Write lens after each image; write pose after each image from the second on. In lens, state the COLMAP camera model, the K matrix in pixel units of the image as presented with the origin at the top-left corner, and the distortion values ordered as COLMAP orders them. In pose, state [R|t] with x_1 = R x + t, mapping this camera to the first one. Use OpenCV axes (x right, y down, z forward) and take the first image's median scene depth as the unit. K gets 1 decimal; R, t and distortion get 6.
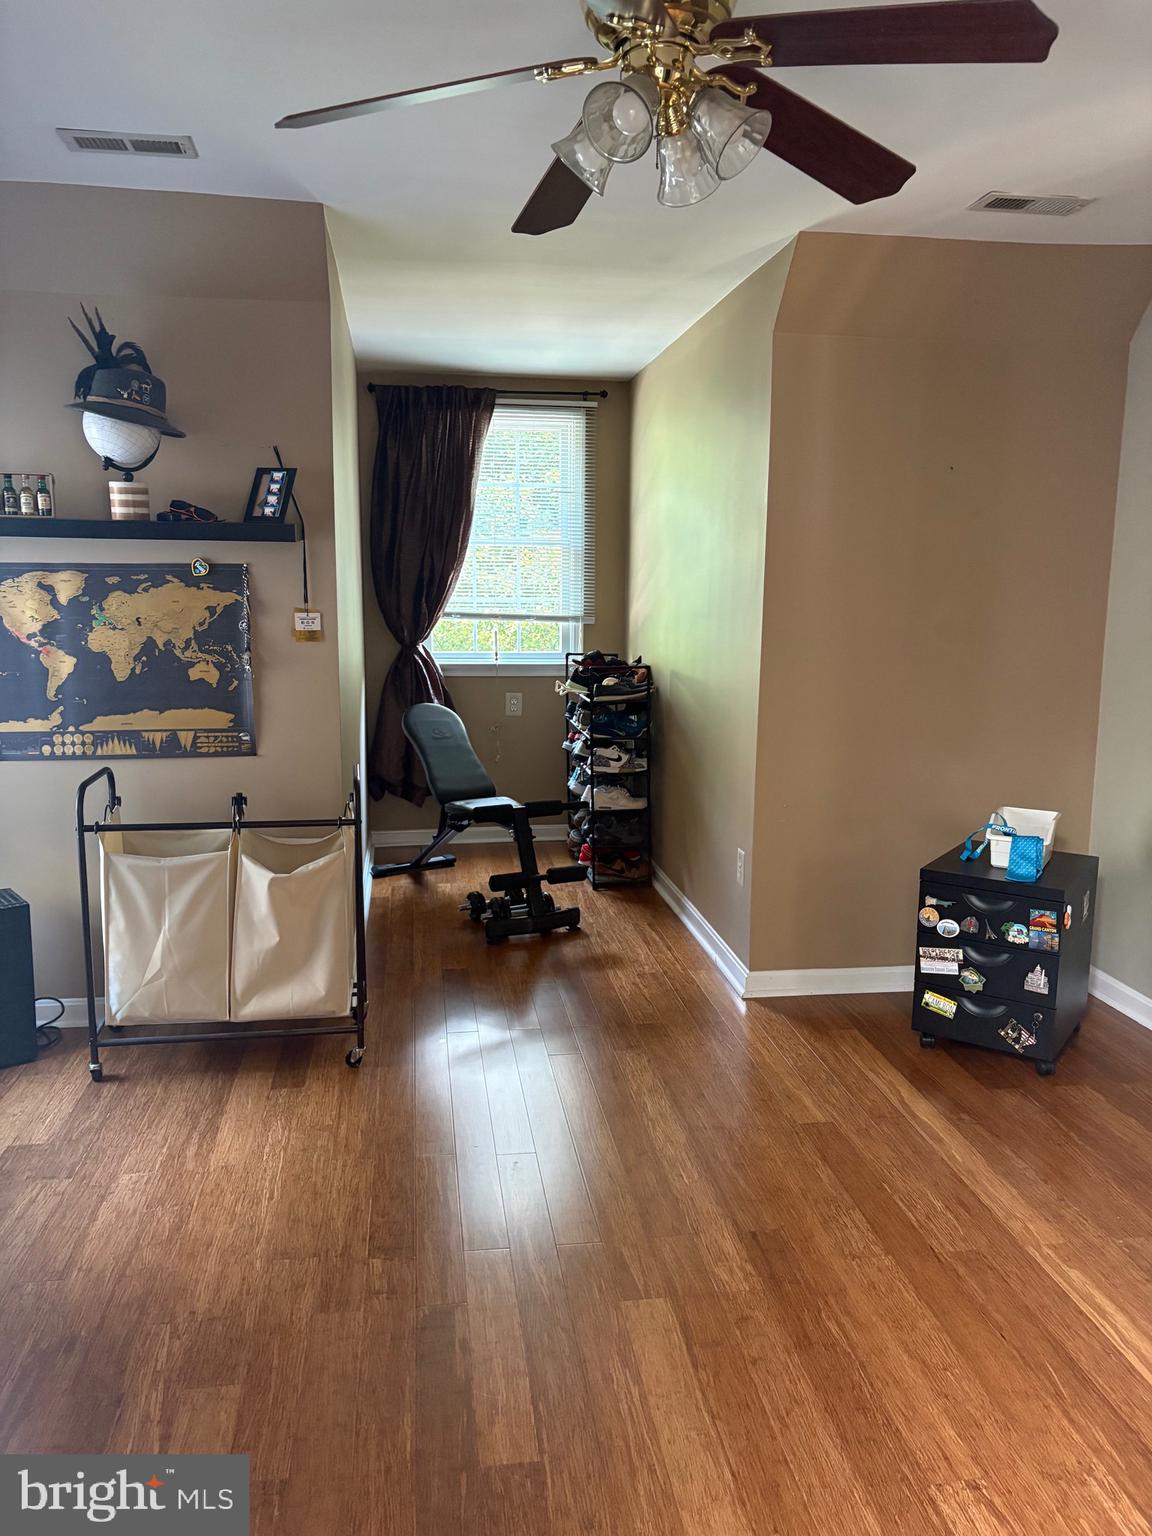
lens RADIAL K [[1158.0, 0, 577.9], [0, 1158.0, 739.9], [0, 0, 1]] dist [0.017093, -0.002021]
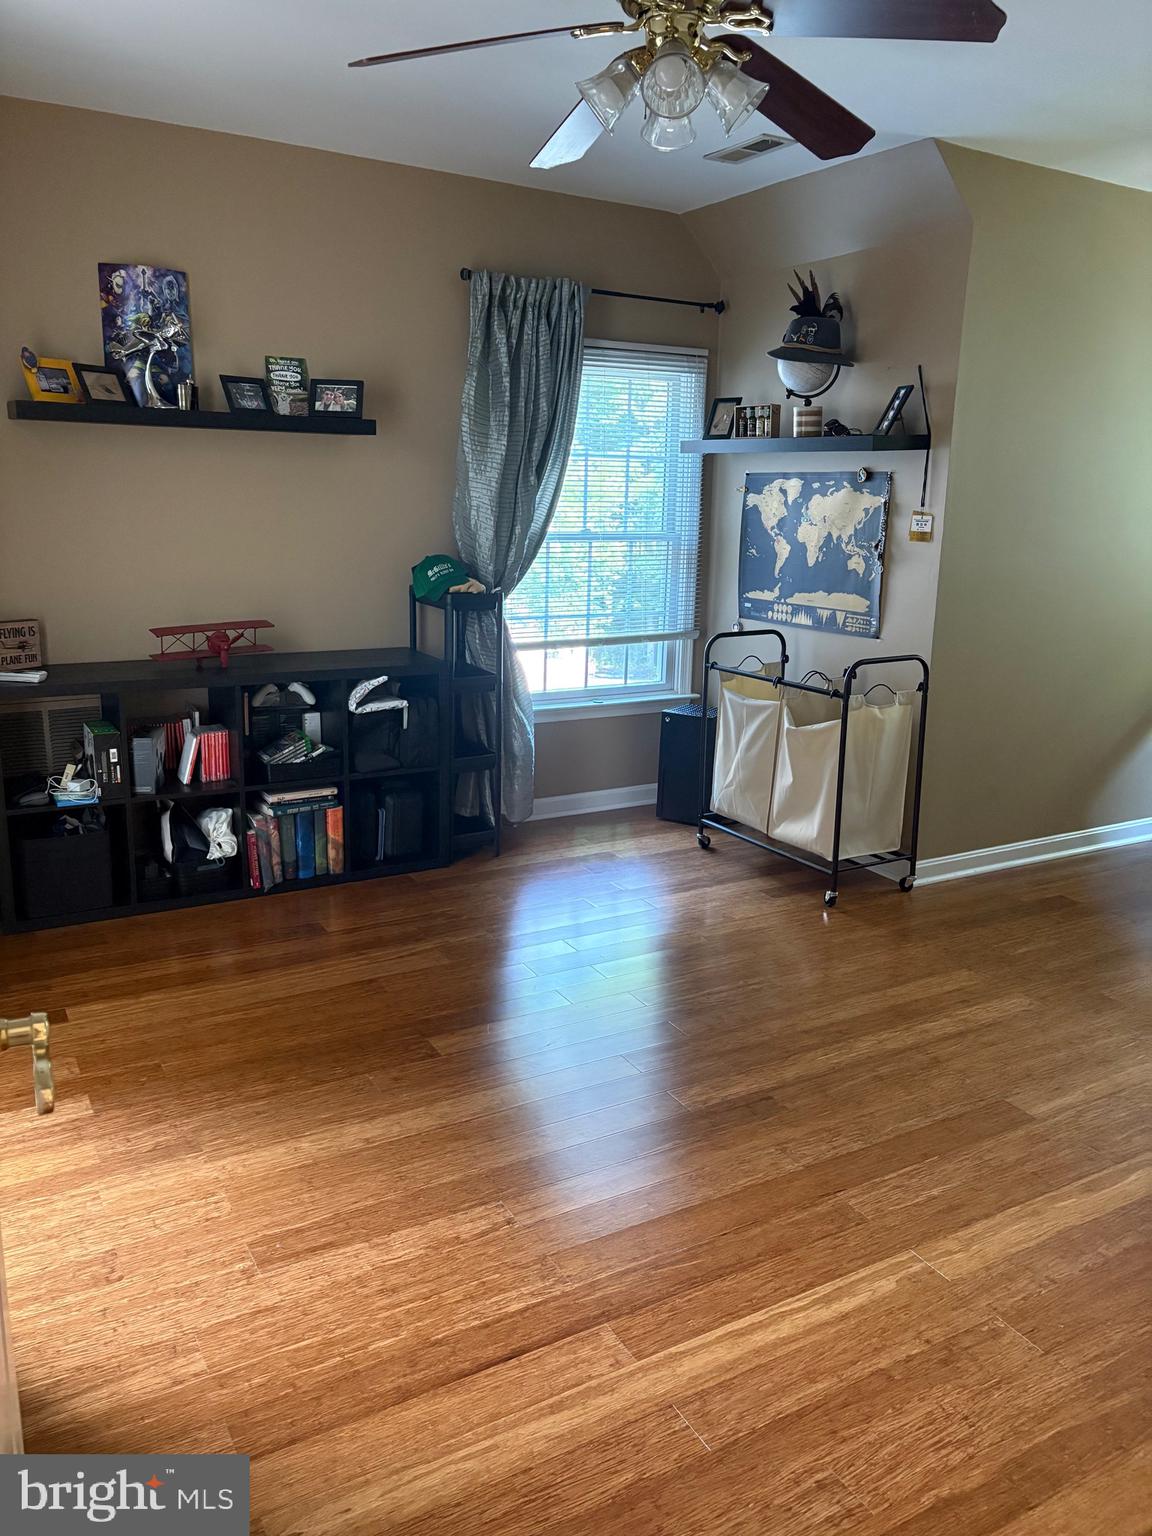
lens RADIAL K [[1158.0, 0, 577.9], [0, 1158.0, 739.9], [0, 0, 1]] dist [0.017093, -0.002021]
pose [[0.369732, 0.198309, -0.907729, 0.711444], [-0.146286, 0.977198, 0.153901, -0.023378], [0.917551, 0.075886, 0.390311, 0.289841]]
